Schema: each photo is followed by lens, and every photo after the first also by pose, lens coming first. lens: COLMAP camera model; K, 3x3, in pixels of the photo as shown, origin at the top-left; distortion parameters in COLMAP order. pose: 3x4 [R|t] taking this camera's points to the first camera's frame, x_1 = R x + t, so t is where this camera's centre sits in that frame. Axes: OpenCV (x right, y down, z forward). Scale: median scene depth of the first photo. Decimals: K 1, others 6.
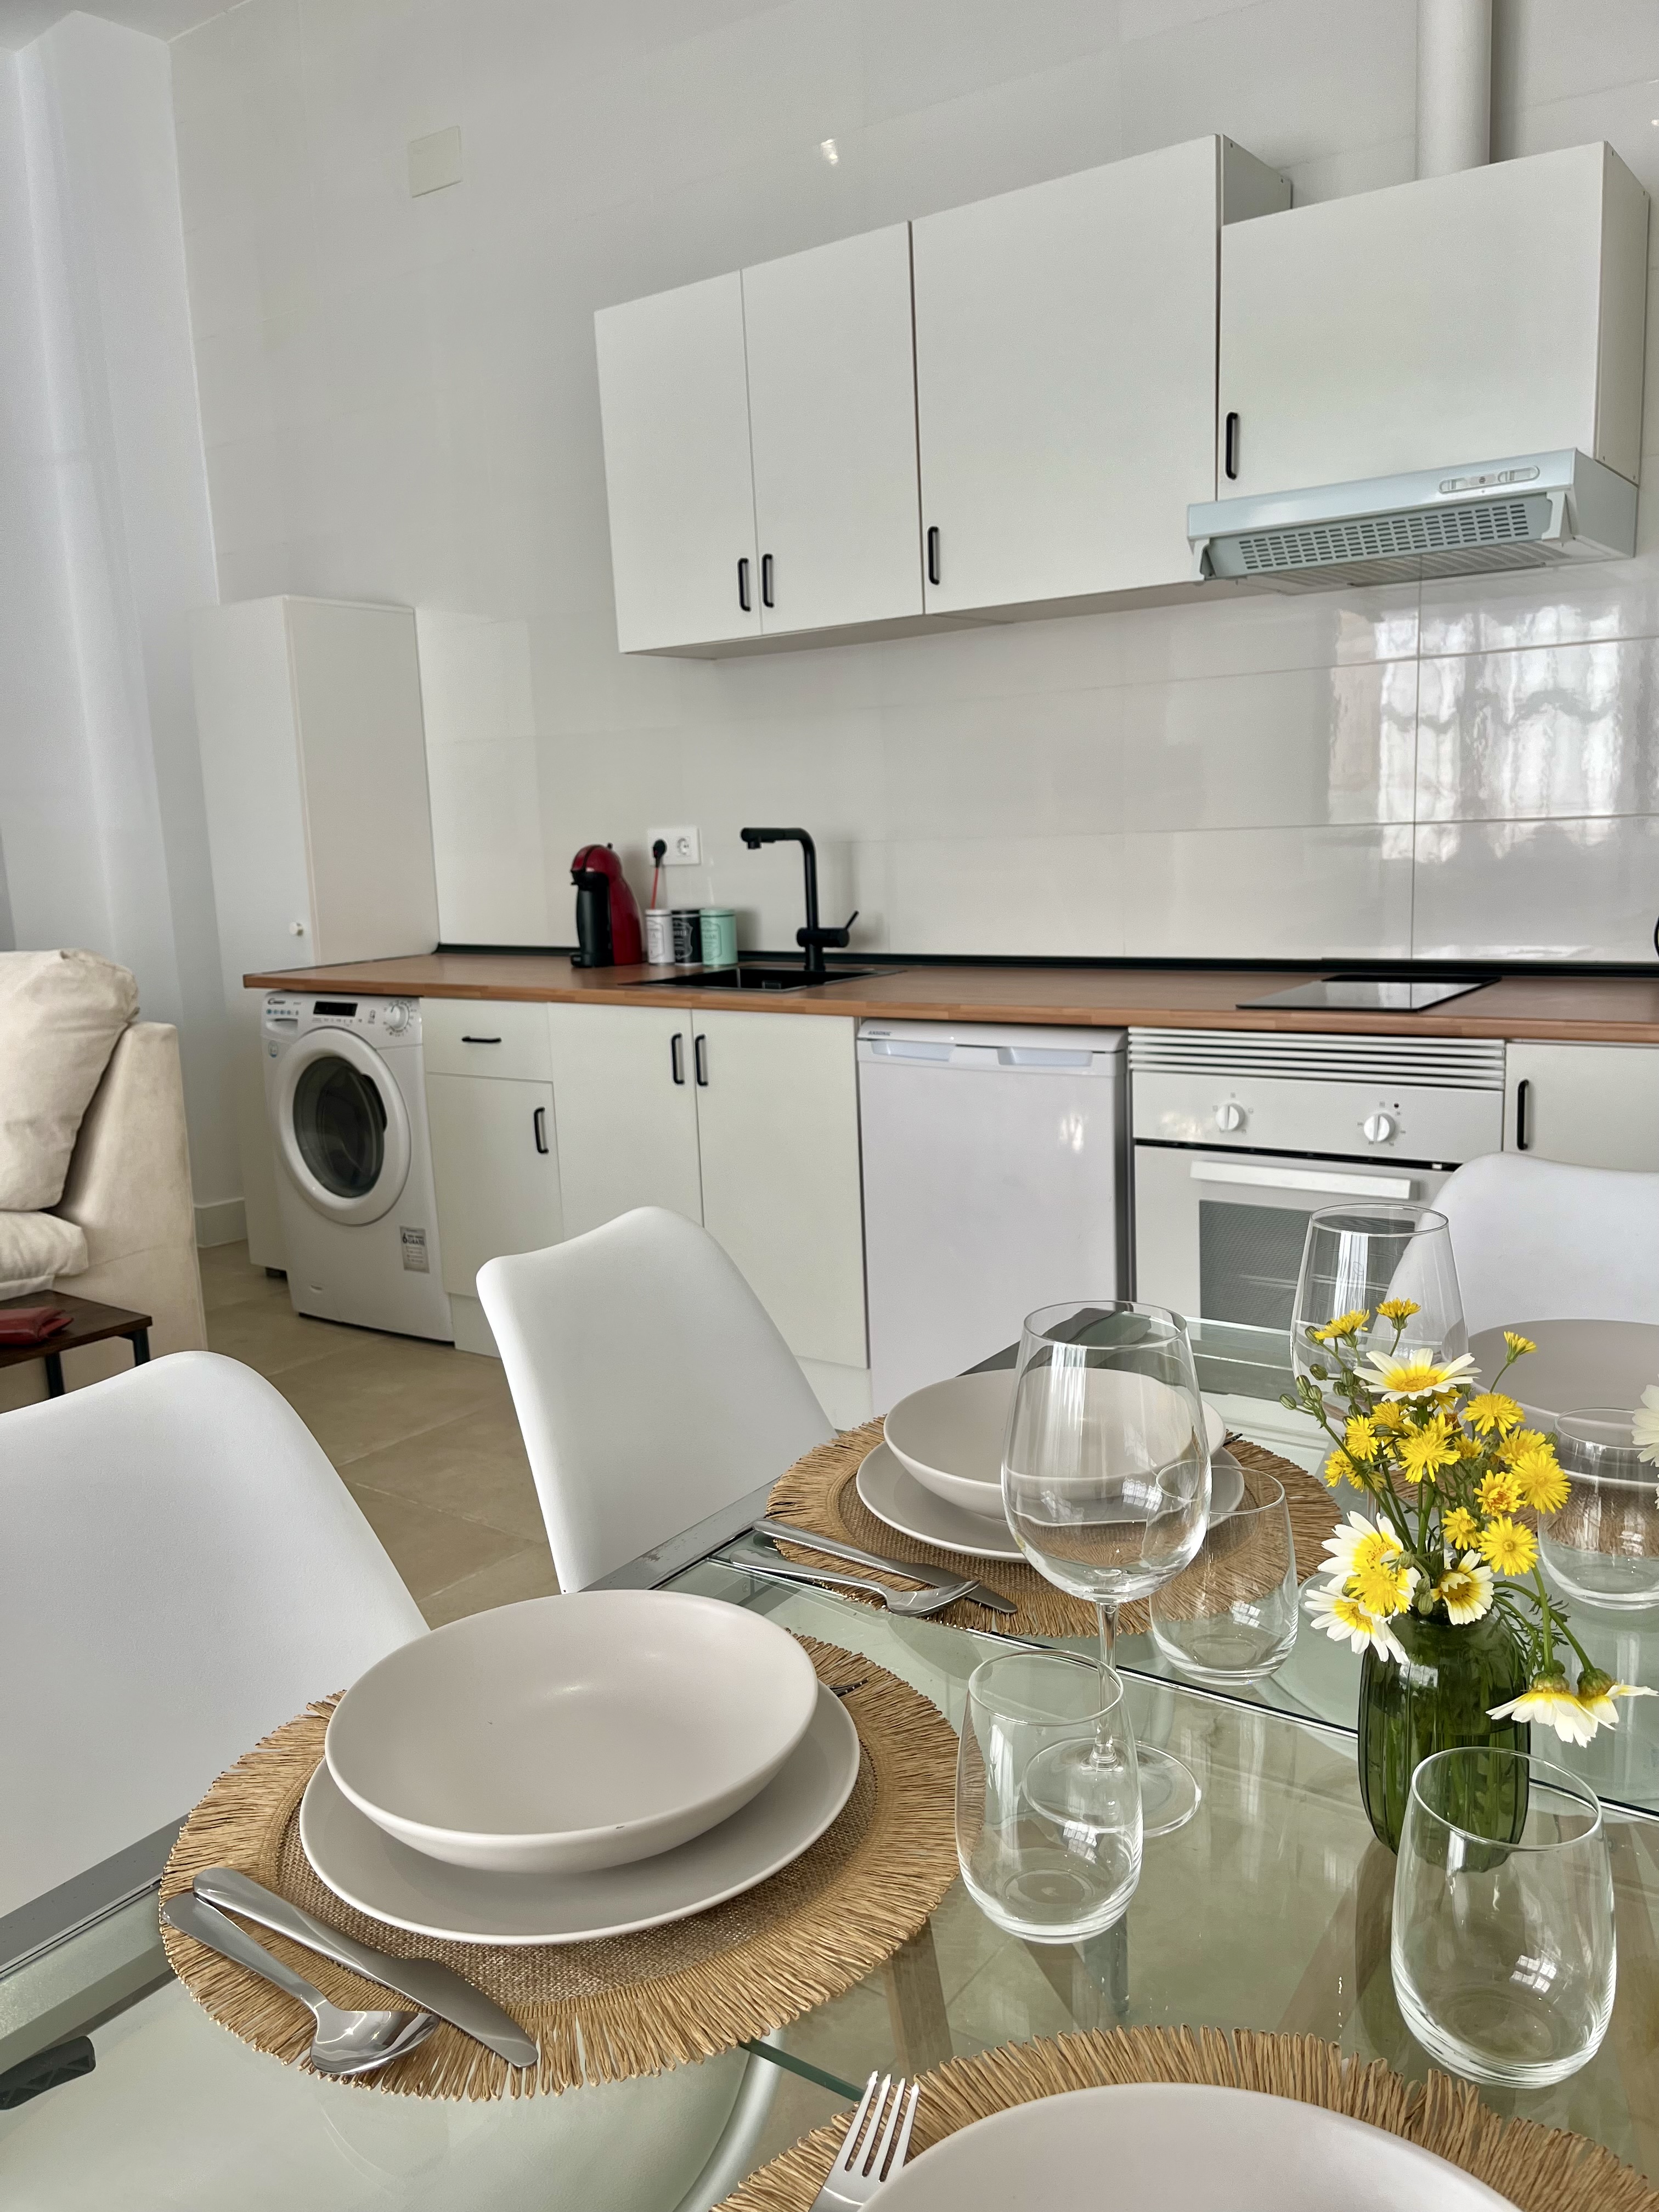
lens RADIAL K [[1710.9, 0, 828.9], [0, 1710.9, 1119.1], [0, 0, 1]] dist [0.058843, -0.062753]
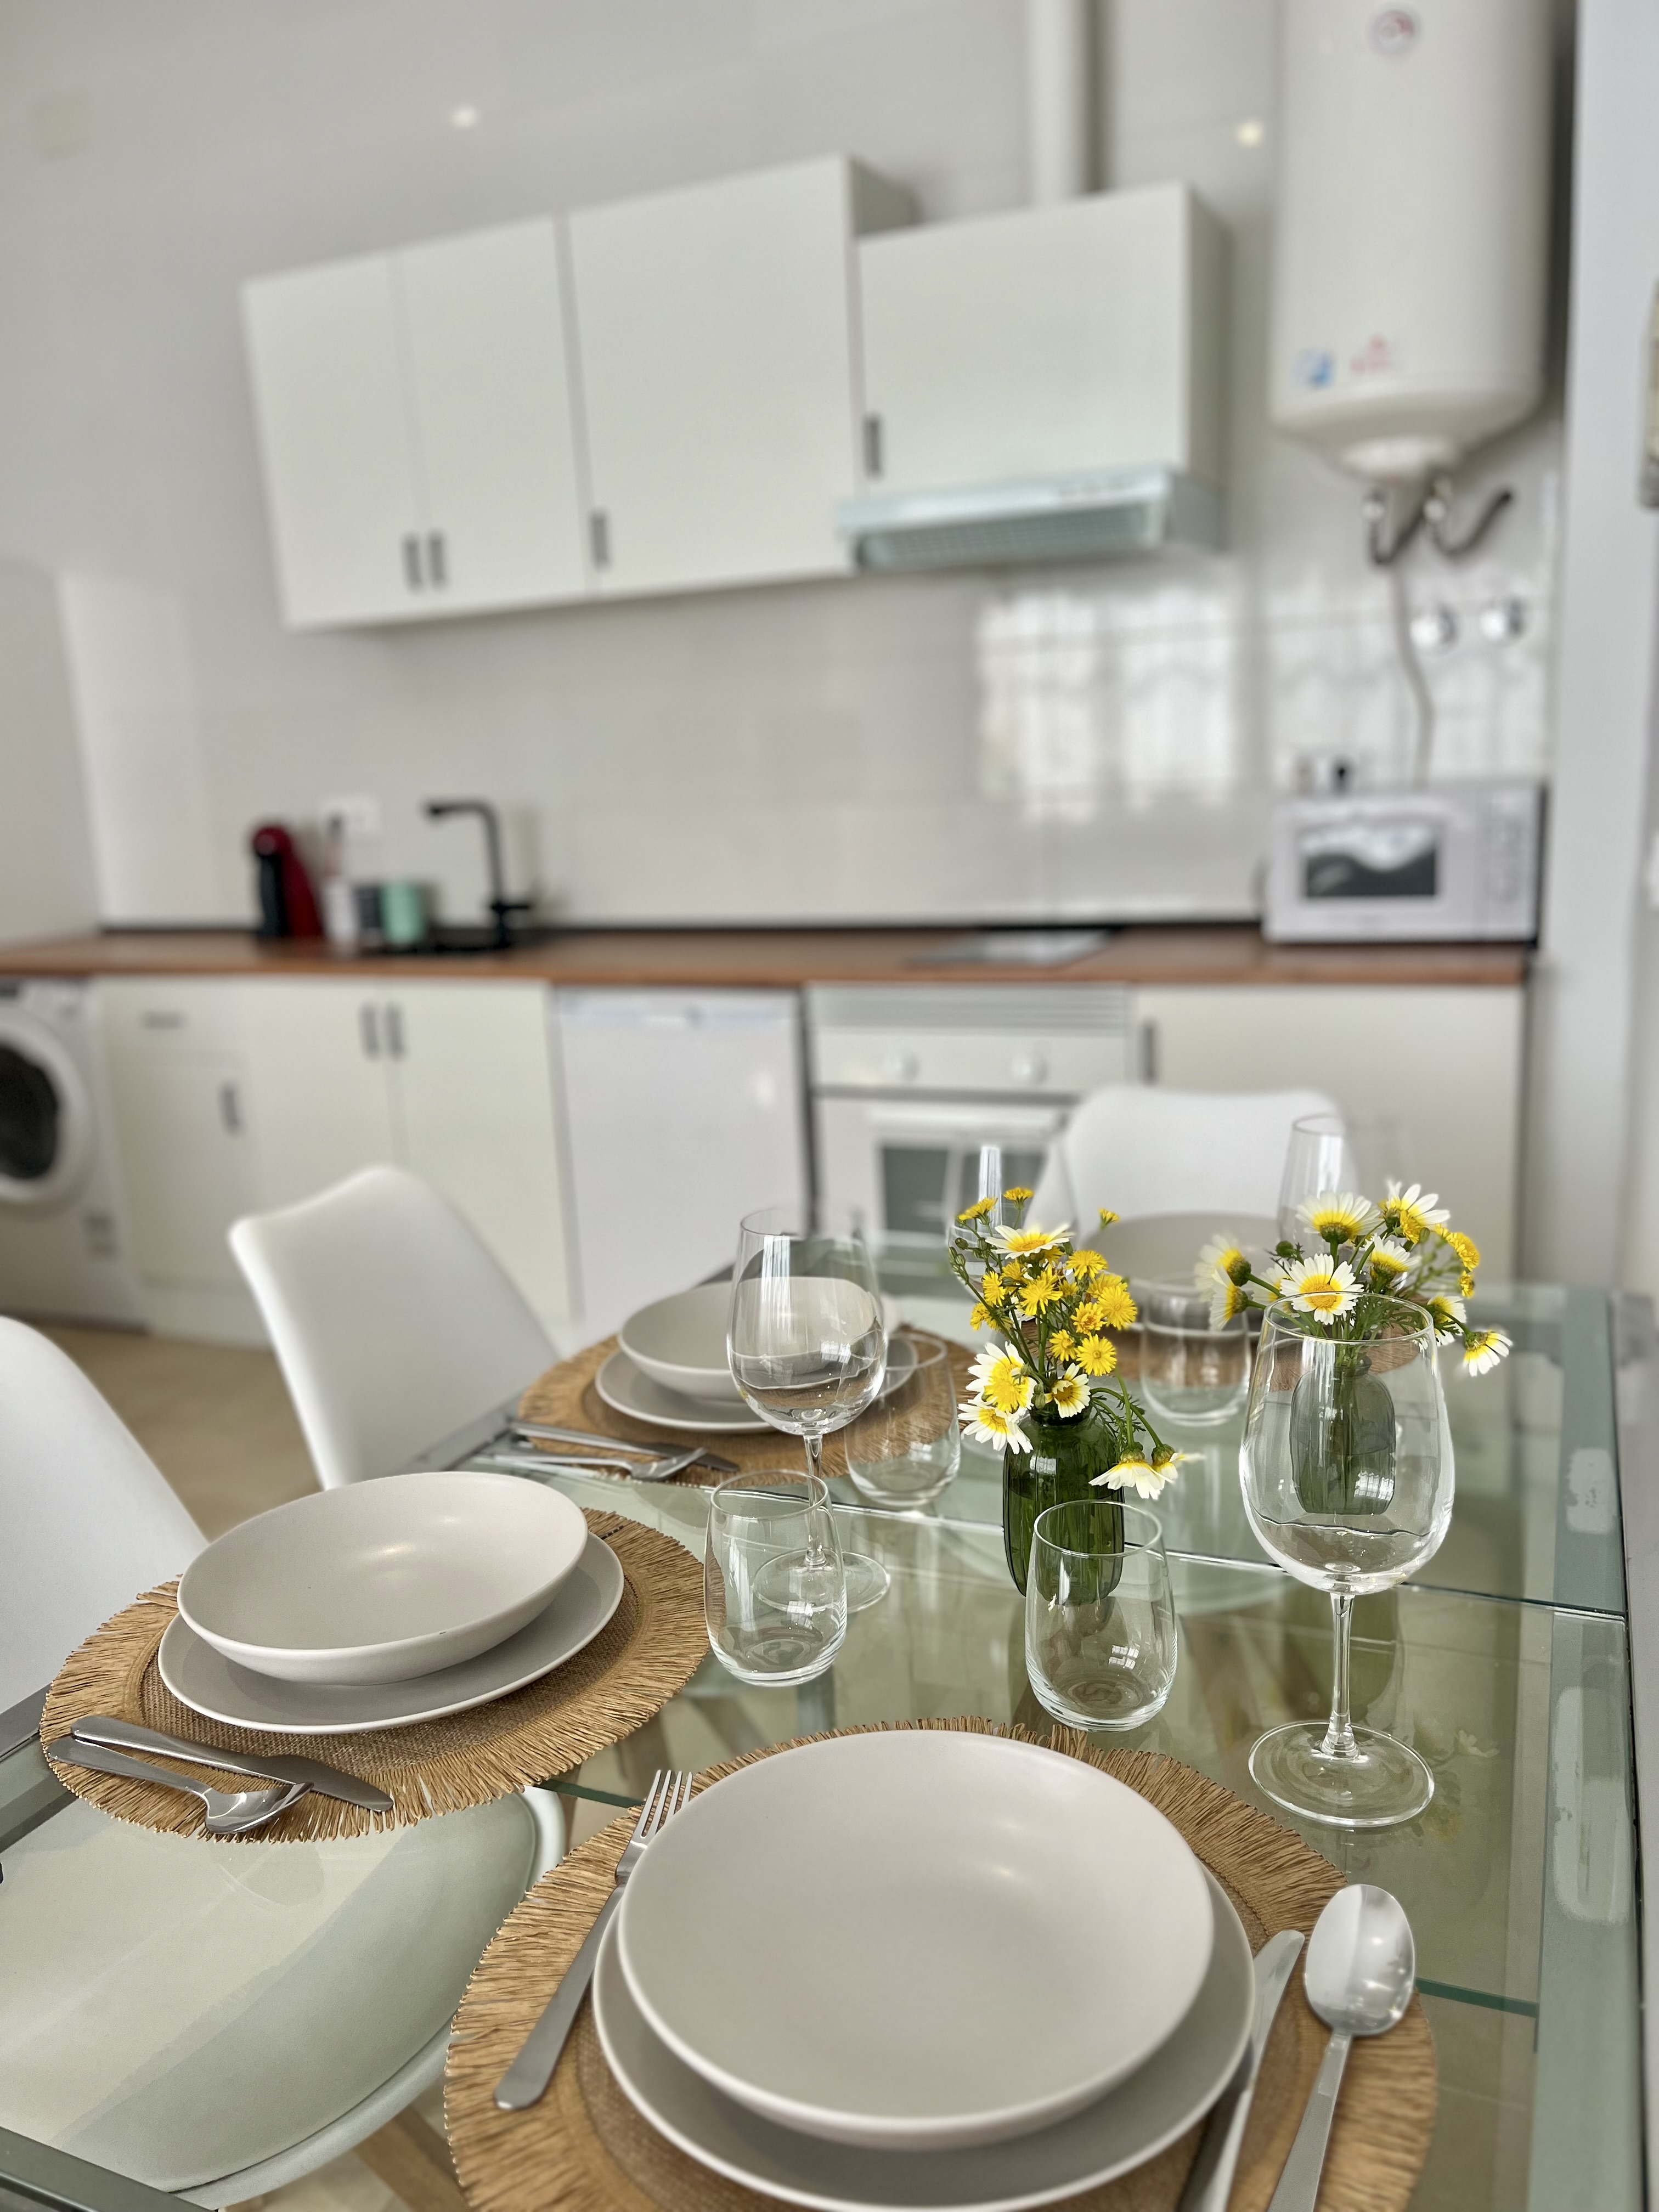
lens RADIAL K [[1710.9, 0, 825.2], [0, 1710.9, 1134.2], [0, 0, 1]] dist [0.058843, -0.062753]
pose [[0.982359, -0.048875, 0.180503, -0.020922], [0.043388, 0.998472, 0.034225, 0.004894], [-0.181900, -0.025789, 0.982979, -0.107772]]
